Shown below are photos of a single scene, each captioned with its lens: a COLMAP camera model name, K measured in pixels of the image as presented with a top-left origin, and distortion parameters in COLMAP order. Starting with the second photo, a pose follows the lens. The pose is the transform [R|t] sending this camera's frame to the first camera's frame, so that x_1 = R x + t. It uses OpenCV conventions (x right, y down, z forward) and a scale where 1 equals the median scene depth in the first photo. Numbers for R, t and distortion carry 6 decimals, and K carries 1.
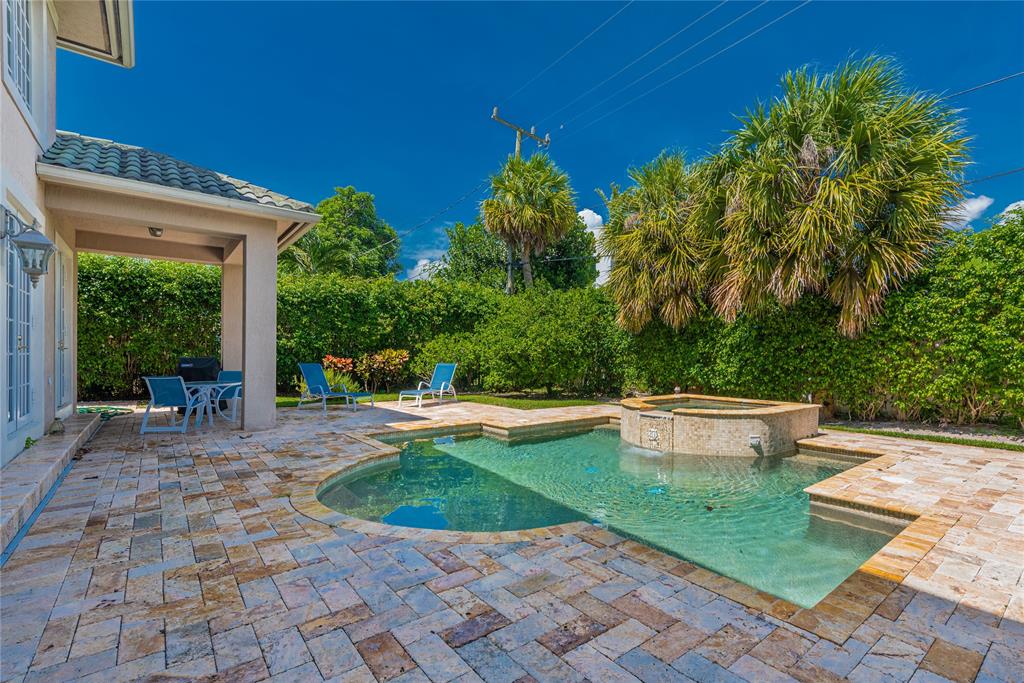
lens RADIAL K [[458.4, 0, 521.9], [0, 458.4, 358.2], [0, 0, 1]] dist [-0.000149, -0.002119]
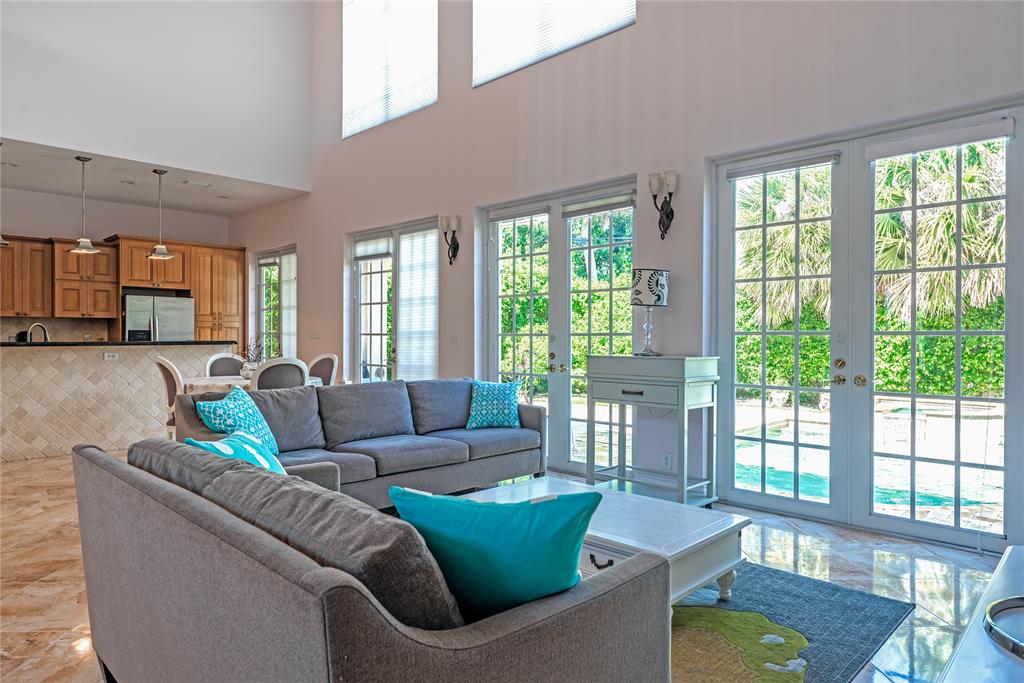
lens RADIAL K [[627.6, 0, 513.1], [0, 627.6, 341.4], [0, 0, 1]] dist [0.001847, 0.000332]
pose [[0.992622, -0.001217, 0.121243, -0.592104], [0.001165, 0.999999, 0.000502, -0.040644], [-0.121244, -0.000357, 0.992623, -0.260642]]
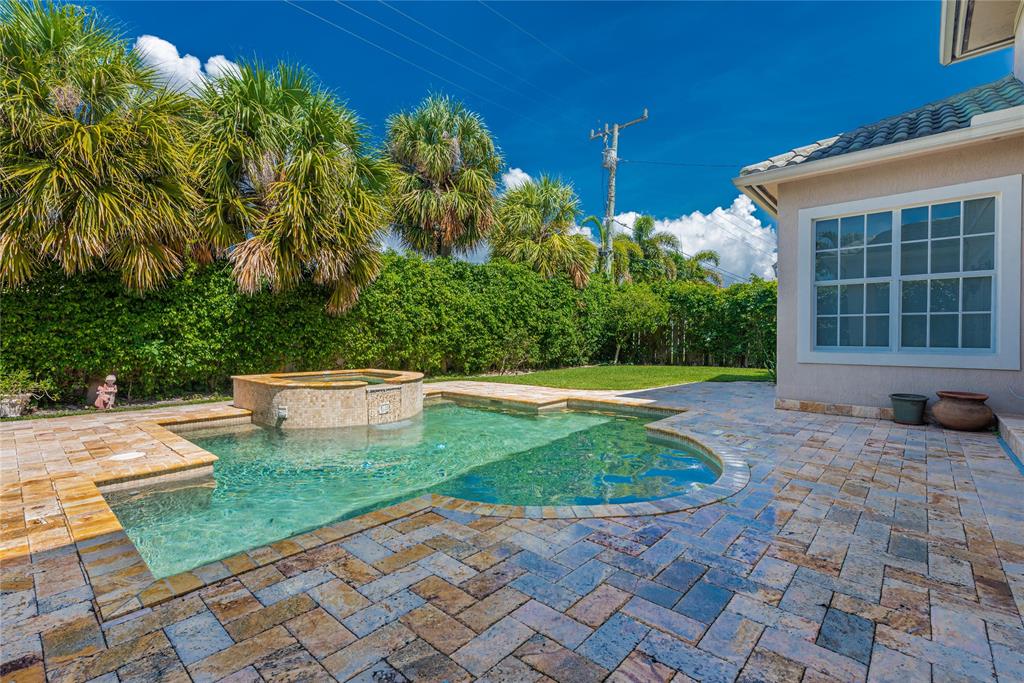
lens RADIAL K [[458.4, 0, 513.5], [0, 458.4, 343.3], [0, 0, 1]] dist [-0.000149, -0.002119]
pose [[-0.163119, -0.015835, 0.986479, -0.557497], [0.005142, 0.999844, 0.016900, 0.009437], [-0.986593, 0.007829, -0.163013, 0.677286]]
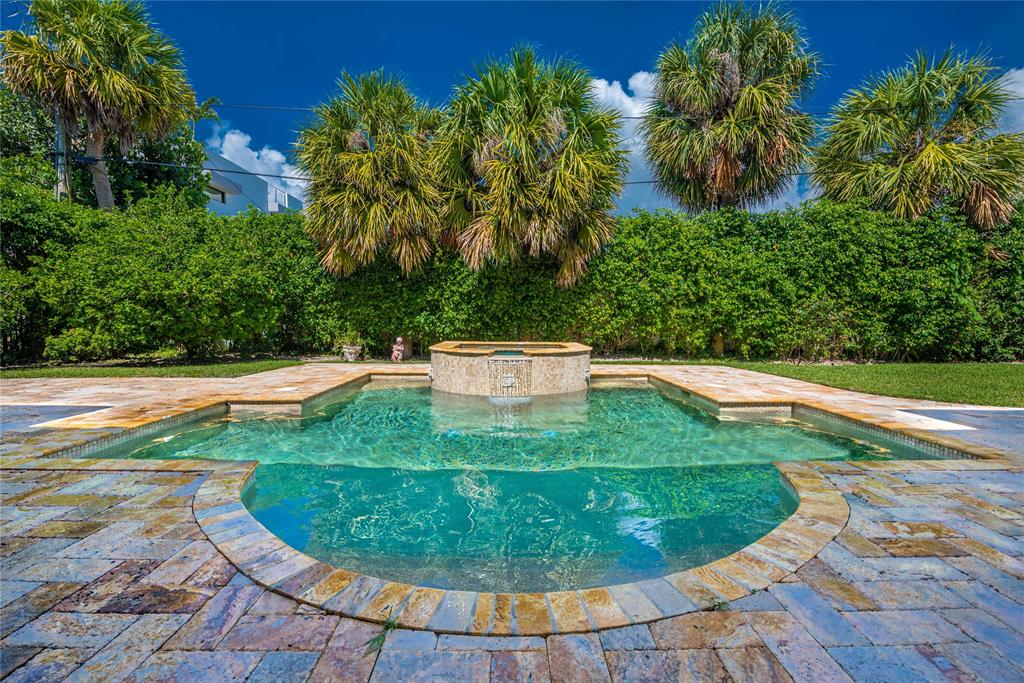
lens RADIAL K [[458.4, 0, 505.5], [0, 458.4, 340.2], [0, 0, 1]] dist [-0.000149, -0.002119]
pose [[0.621220, -0.036858, 0.782769, -0.328598], [0.000521, 0.998912, 0.046622, 0.033683], [-0.783636, -0.028555, 0.620564, 0.334156]]
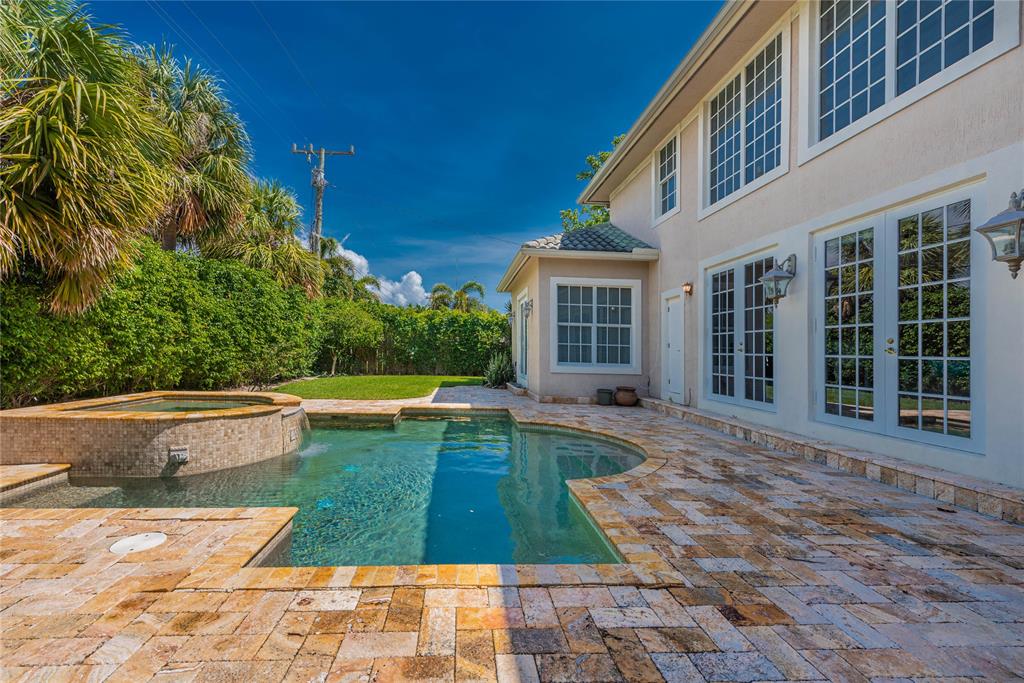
lens RADIAL K [[420.9, 0, 485.6], [0, 420.9, 344.9], [0, 0, 1]] dist [0.007440, -0.000141]
pose [[-0.818113, -0.014633, 0.574871, -0.370937], [-0.022620, 0.999721, -0.006743, -0.005460], [-0.574612, -0.018520, -0.818216, 1.115207]]
